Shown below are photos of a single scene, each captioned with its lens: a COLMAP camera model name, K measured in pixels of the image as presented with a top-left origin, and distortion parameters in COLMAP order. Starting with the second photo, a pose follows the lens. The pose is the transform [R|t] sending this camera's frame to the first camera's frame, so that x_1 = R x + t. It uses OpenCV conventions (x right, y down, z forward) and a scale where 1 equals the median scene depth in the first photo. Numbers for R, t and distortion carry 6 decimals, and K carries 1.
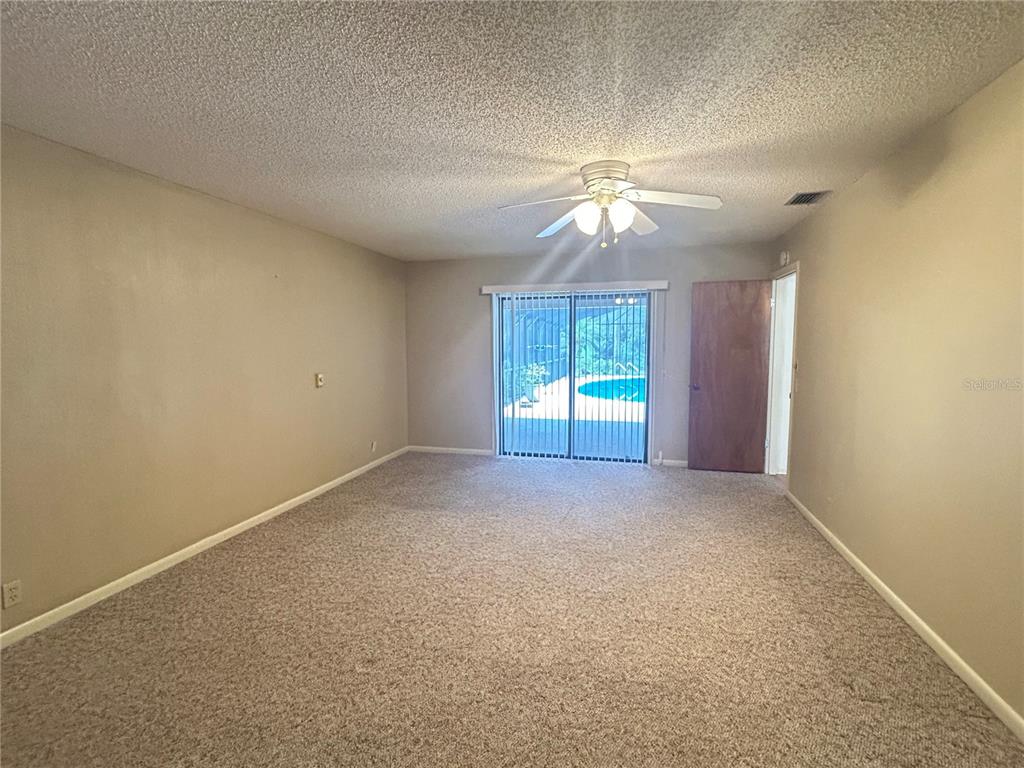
lens RADIAL K [[474.3, 0, 512.2], [0, 474.3, 383.4], [0, 0, 1]] dist [-0.000050, 0.000000]
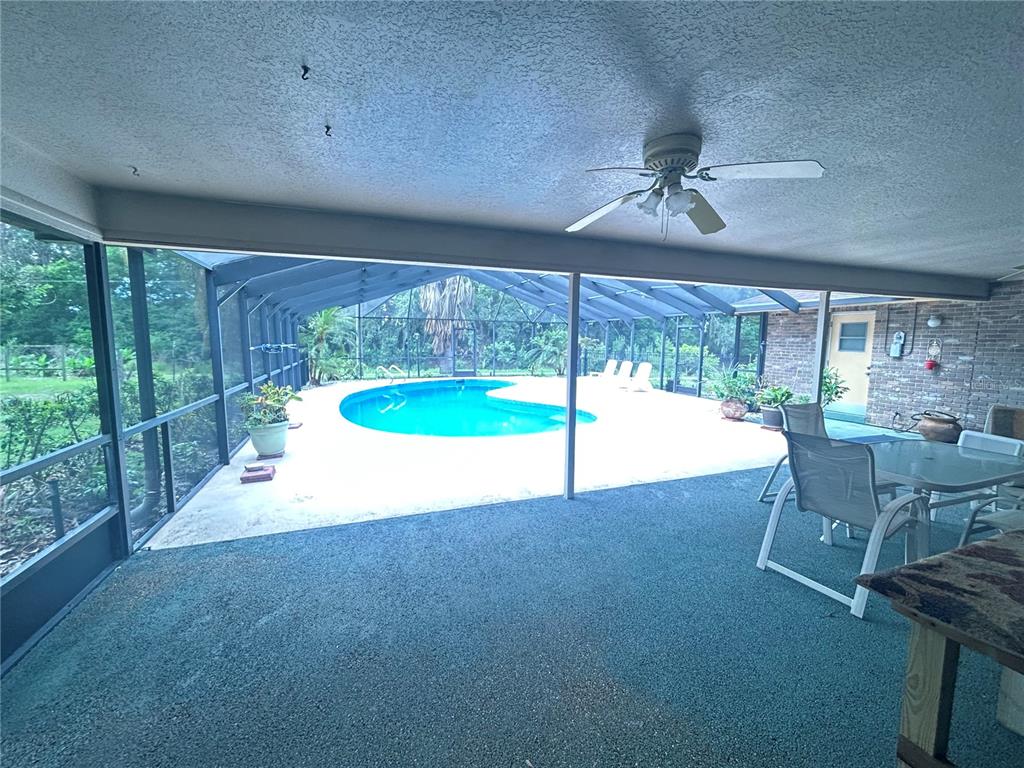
lens RADIAL K [[412.4, 0, 510.4], [0, 412.4, 382.8], [0, 0, 1]] dist [-0.000119, 0.000002]
pose [[0.820607, -0.053287, 0.569003, 0.006081], [0.040275, 0.998560, 0.035432, -0.045417], [-0.570072, -0.006159, 0.821572, 0.459859]]
